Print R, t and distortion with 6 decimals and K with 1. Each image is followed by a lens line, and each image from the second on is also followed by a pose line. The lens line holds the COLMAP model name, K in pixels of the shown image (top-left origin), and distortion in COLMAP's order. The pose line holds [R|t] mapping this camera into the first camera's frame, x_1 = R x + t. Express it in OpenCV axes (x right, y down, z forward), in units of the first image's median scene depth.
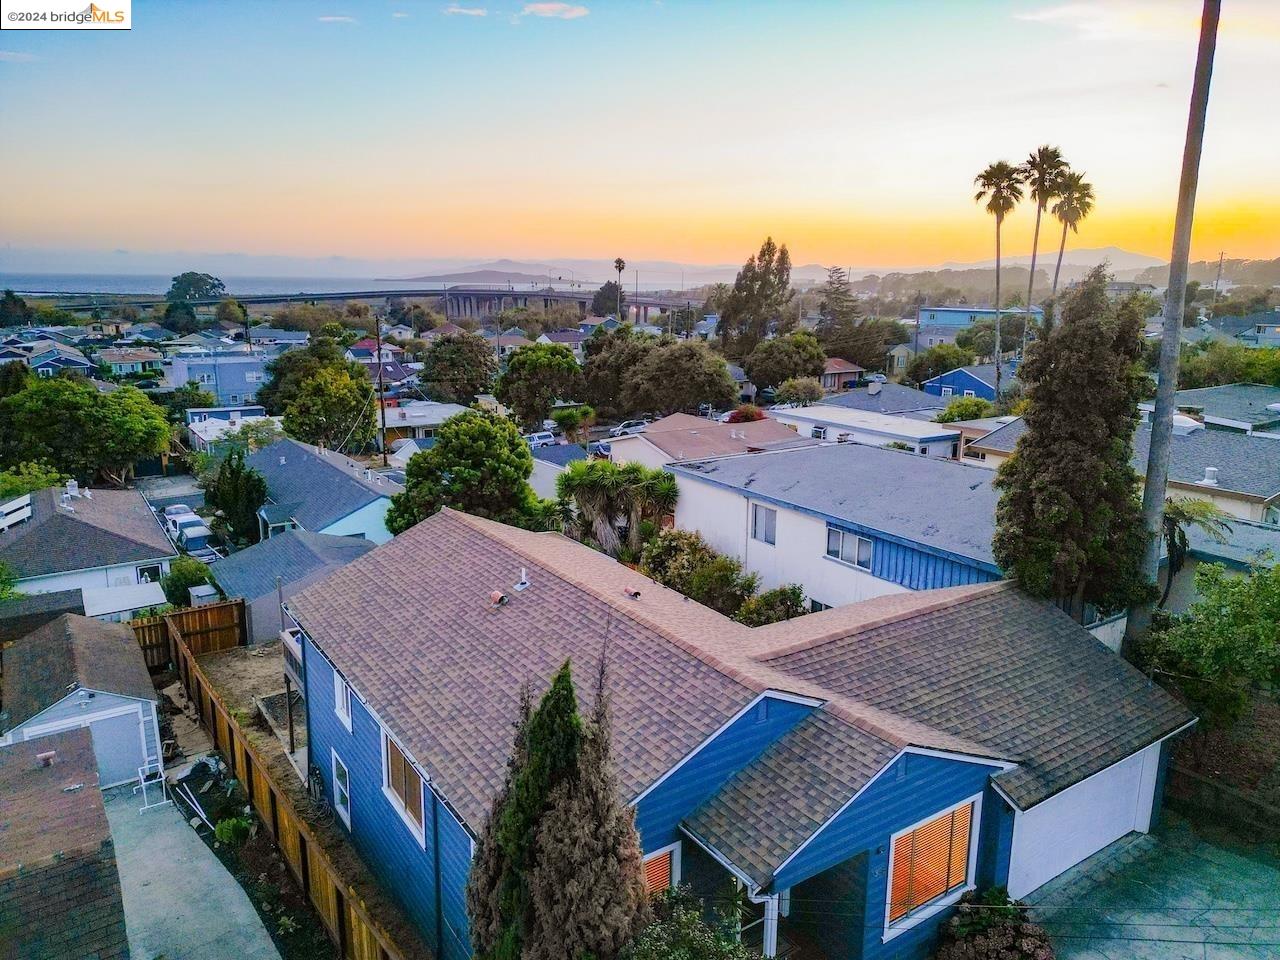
lens RADIAL K [[896.3, 0, 636.2], [0, 896.3, 475.2], [0, 0, 1]] dist [0.075221, -0.067272]
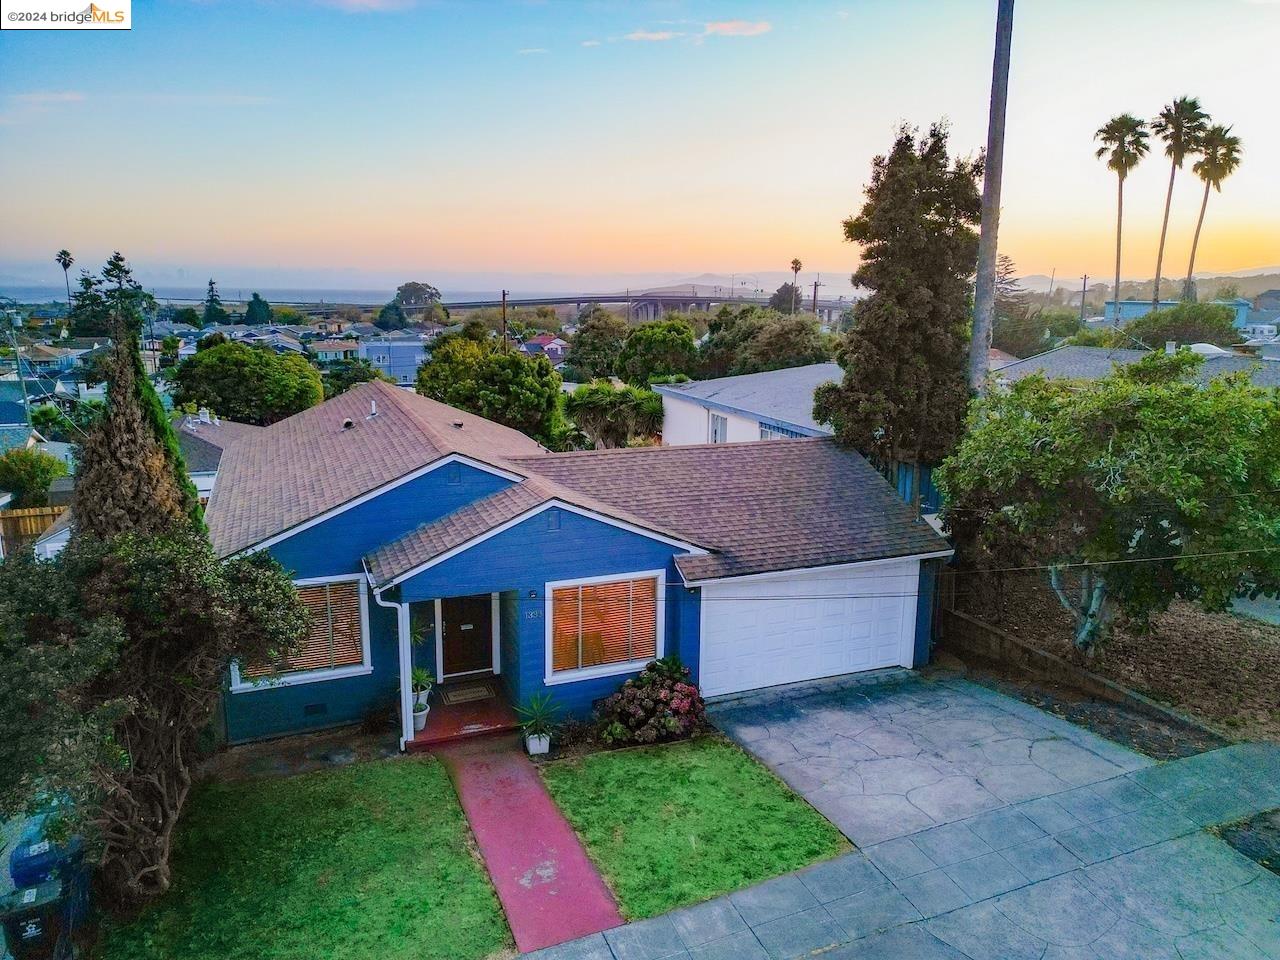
lens RADIAL K [[896.3, 0, 636.2], [0, 896.3, 475.2], [0, 0, 1]] dist [0.075221, -0.067272]
pose [[0.975449, 0.042743, -0.216036, 0.125497], [-0.046044, 0.998887, -0.010269, 0.054179], [0.215356, 0.019964, 0.976331, -0.012256]]
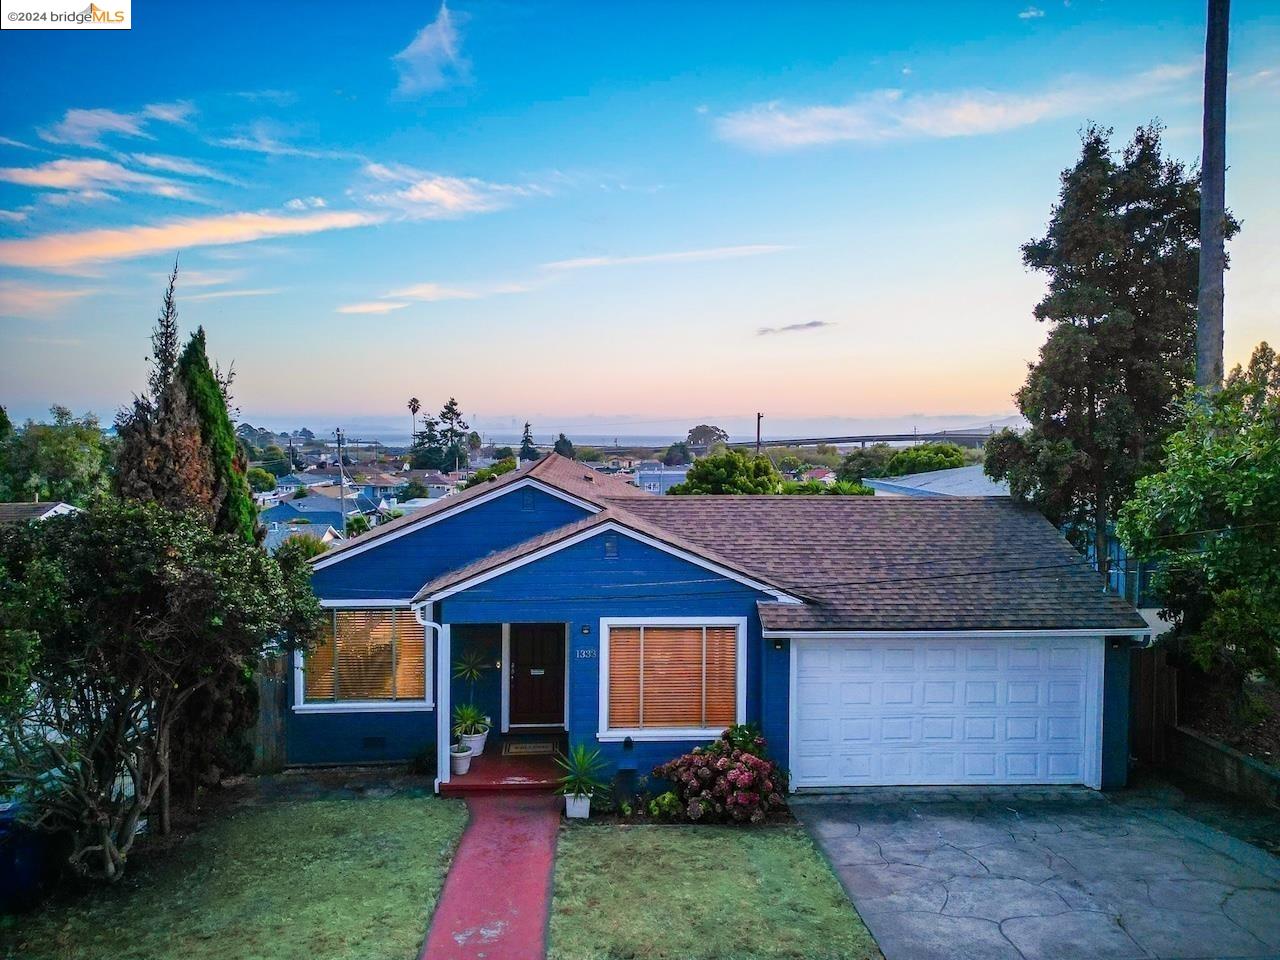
lens RADIAL K [[896.9, 0, 640.0], [0, 896.9, 480.0], [0, 0, 1]] dist [0.063005, -0.053078]
pose [[0.856734, 0.021014, -0.515329, 0.164937], [-0.108544, 0.984138, -0.140323, 0.076627], [0.504206, 0.176155, 0.845426, 0.033790]]
